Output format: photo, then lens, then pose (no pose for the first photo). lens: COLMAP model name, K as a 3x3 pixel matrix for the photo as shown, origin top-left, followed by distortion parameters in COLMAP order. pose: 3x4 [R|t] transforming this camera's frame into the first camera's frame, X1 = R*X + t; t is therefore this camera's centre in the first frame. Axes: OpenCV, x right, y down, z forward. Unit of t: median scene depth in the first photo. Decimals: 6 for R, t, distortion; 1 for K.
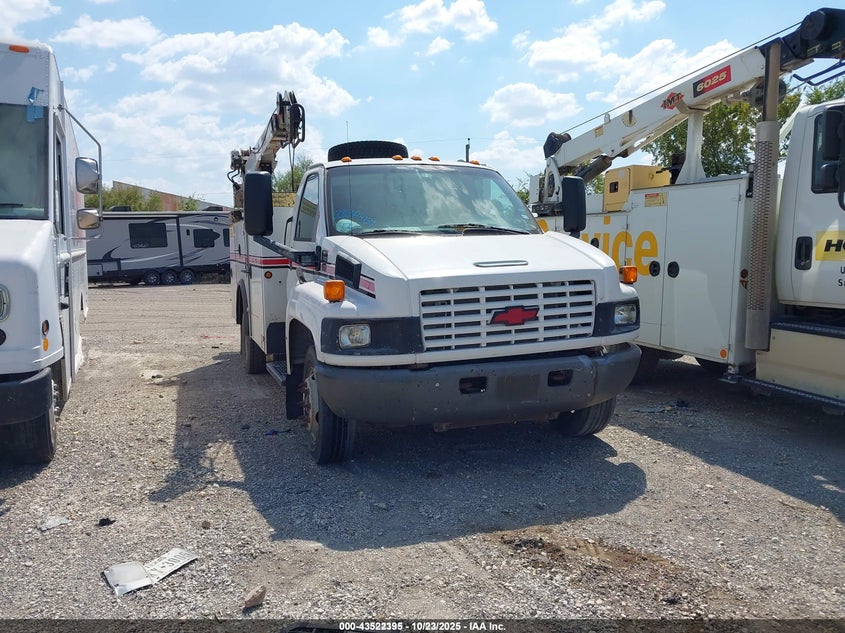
lens RADIAL K [[679.0, 0, 422.5], [0, 679.0, 316.5], [0, 0, 1]] dist [0.010307, -0.008339]
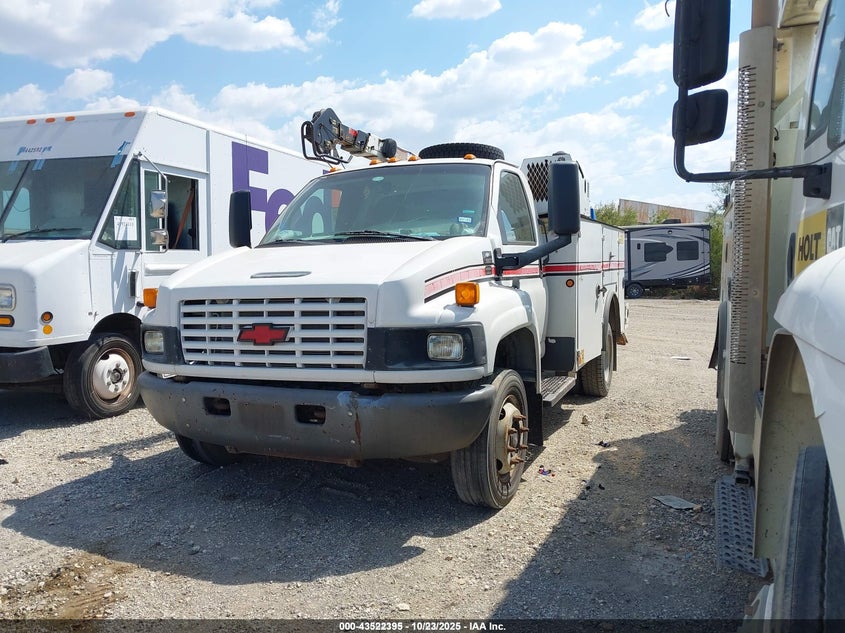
lens RADIAL K [[679.0, 0, 422.5], [0, 679.0, 316.5], [0, 0, 1]] dist [0.010307, -0.008339]
pose [[0.707597, 0.052900, -0.704633, 0.879221], [-0.068299, 0.997645, 0.006311, -0.042643], [0.703308, 0.043660, 0.709543, 0.511435]]
